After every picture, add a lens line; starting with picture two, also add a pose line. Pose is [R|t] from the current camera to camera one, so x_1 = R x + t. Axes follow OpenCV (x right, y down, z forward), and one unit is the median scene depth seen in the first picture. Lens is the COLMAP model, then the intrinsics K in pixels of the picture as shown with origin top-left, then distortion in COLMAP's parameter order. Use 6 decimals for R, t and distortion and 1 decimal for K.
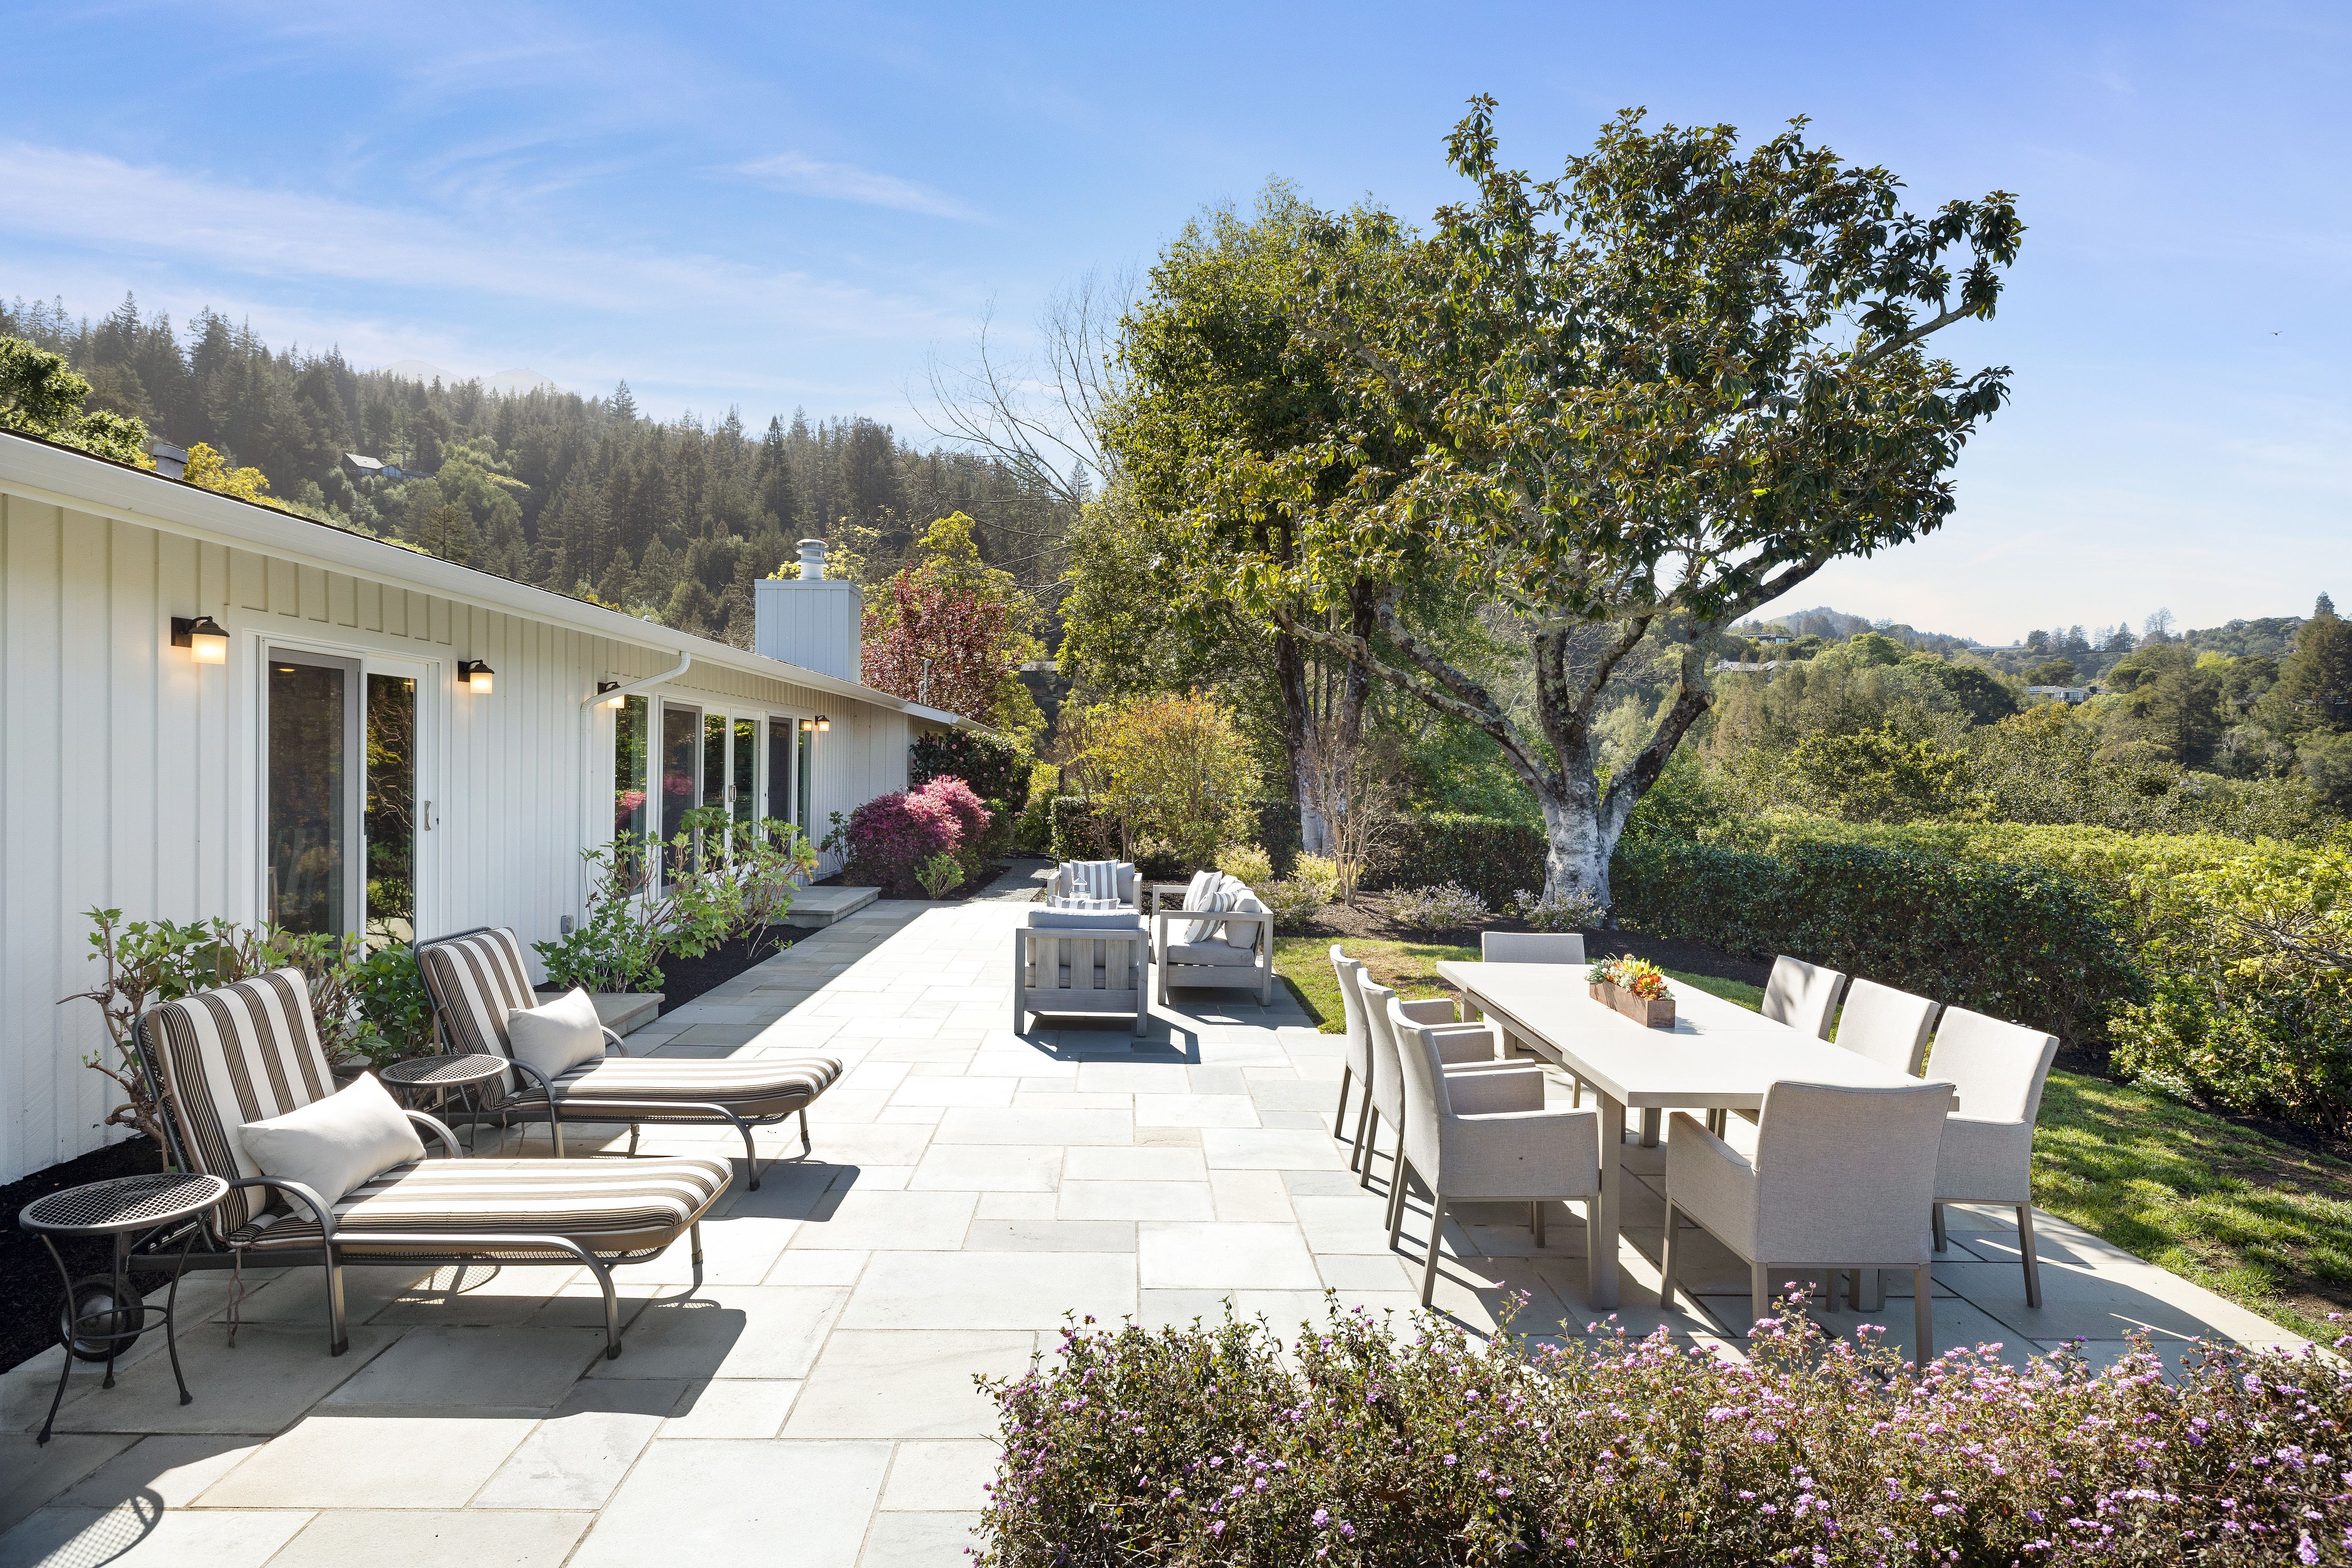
lens RADIAL K [[1320.0, 0, 1185.3], [0, 1320.0, 779.1], [0, 0, 1]] dist [-0.002381, 0.003237]
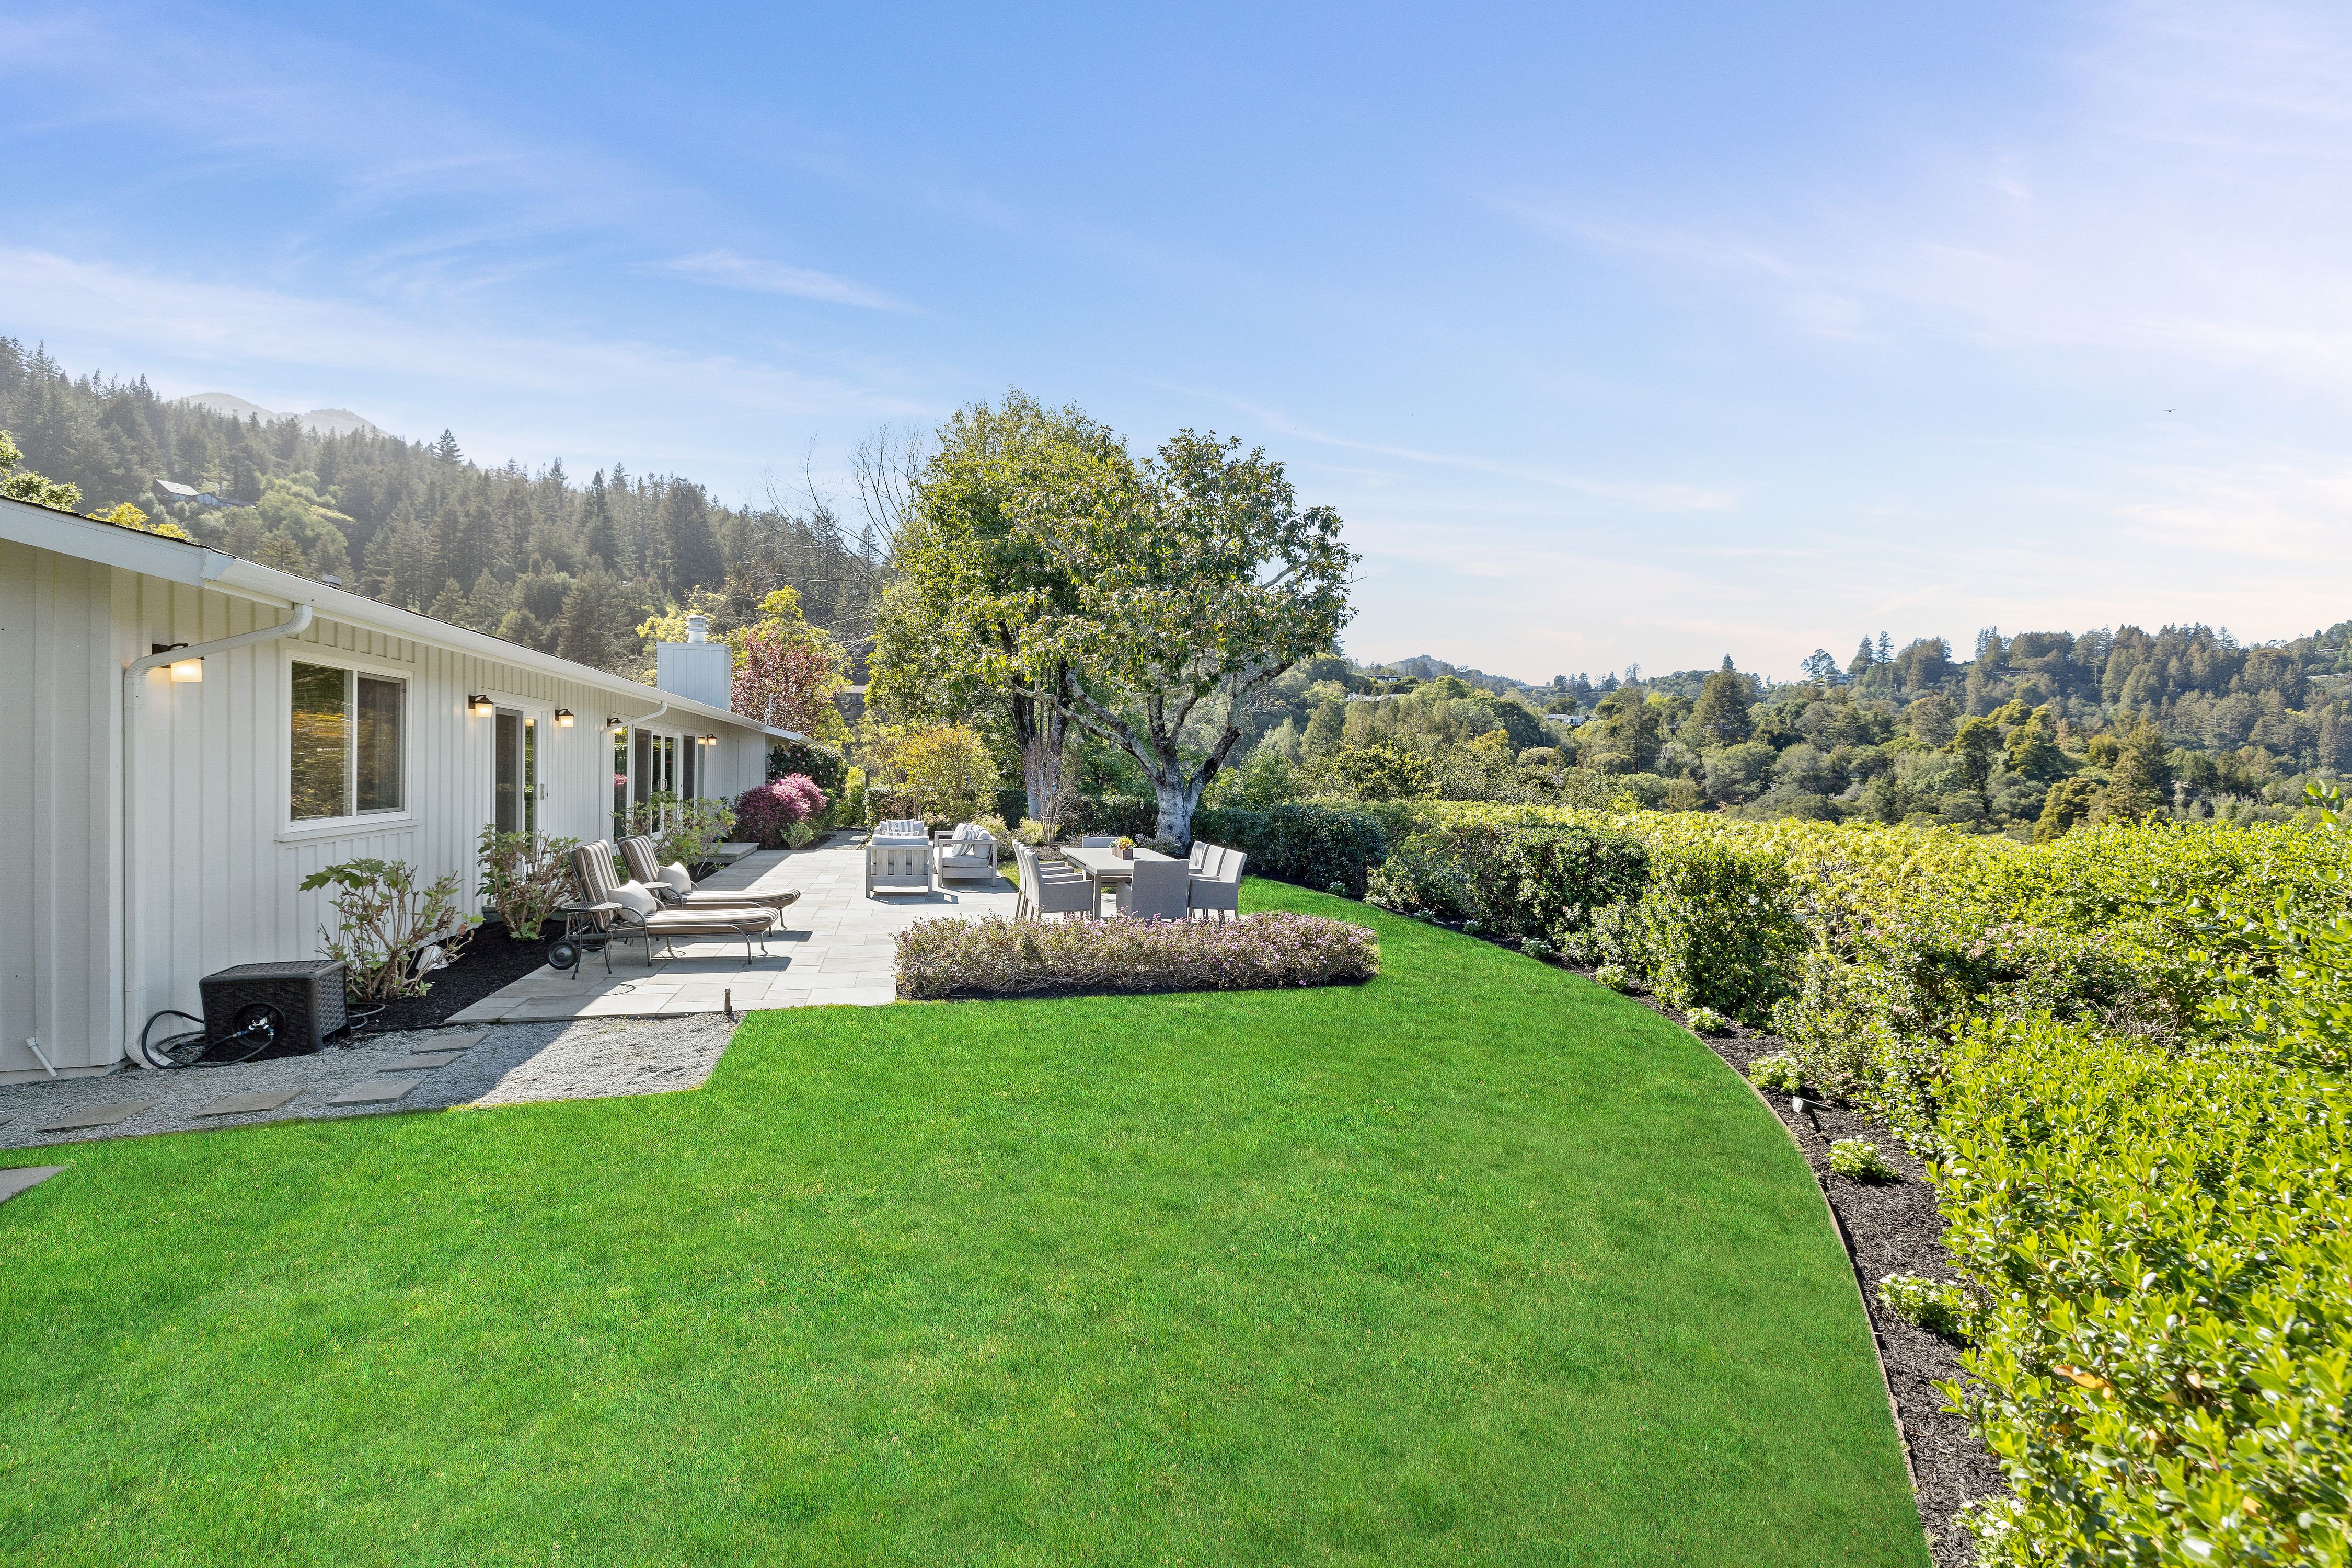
lens RADIAL K [[1027.8, 0, 1189.2], [0, 1027.8, 779.5], [0, 0, 1]] dist [0.003405, -0.001163]
pose [[0.975484, -0.002663, 0.220054, 0.003021], [0.002700, 0.999996, 0.000130, 0.004098], [-0.220053, 0.000467, 0.975488, -0.213196]]
